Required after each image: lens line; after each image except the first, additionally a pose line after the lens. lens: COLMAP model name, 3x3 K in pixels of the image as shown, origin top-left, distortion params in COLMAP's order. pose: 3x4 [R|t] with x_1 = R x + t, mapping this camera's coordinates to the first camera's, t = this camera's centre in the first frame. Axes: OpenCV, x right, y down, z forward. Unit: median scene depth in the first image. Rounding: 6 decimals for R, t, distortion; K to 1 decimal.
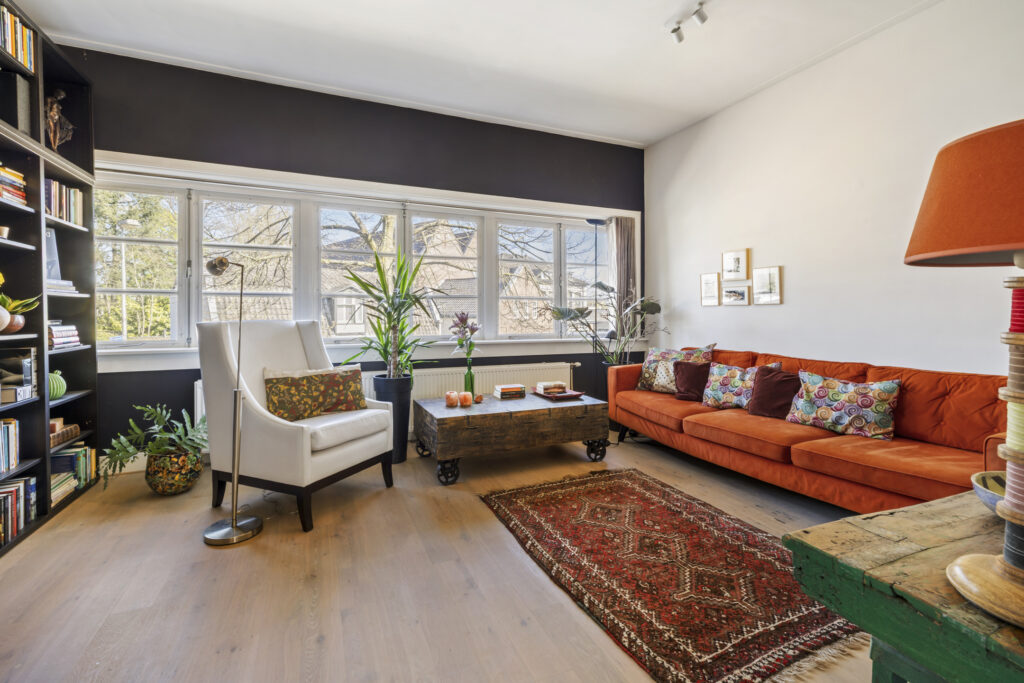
lens RADIAL K [[443.4, 0, 490.4], [0, 443.4, 313.2], [0, 0, 1]] dist [0.002727, 0.000361]
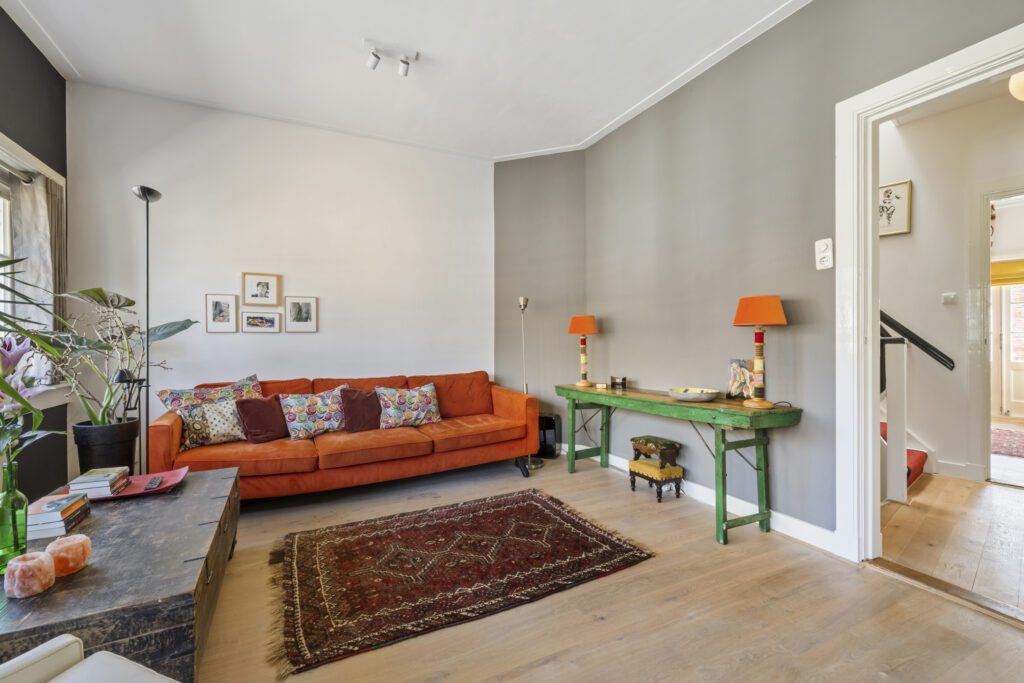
lens RADIAL K [[443.4, 0, 511.5], [0, 443.4, 341.3], [0, 0, 1]] dist [0.002727, 0.000361]
pose [[-0.075887, -0.007046, 0.997092, -0.621413], [0.003313, 0.999968, 0.007319, -0.006284], [-0.997111, 0.003859, -0.075861, 0.798176]]
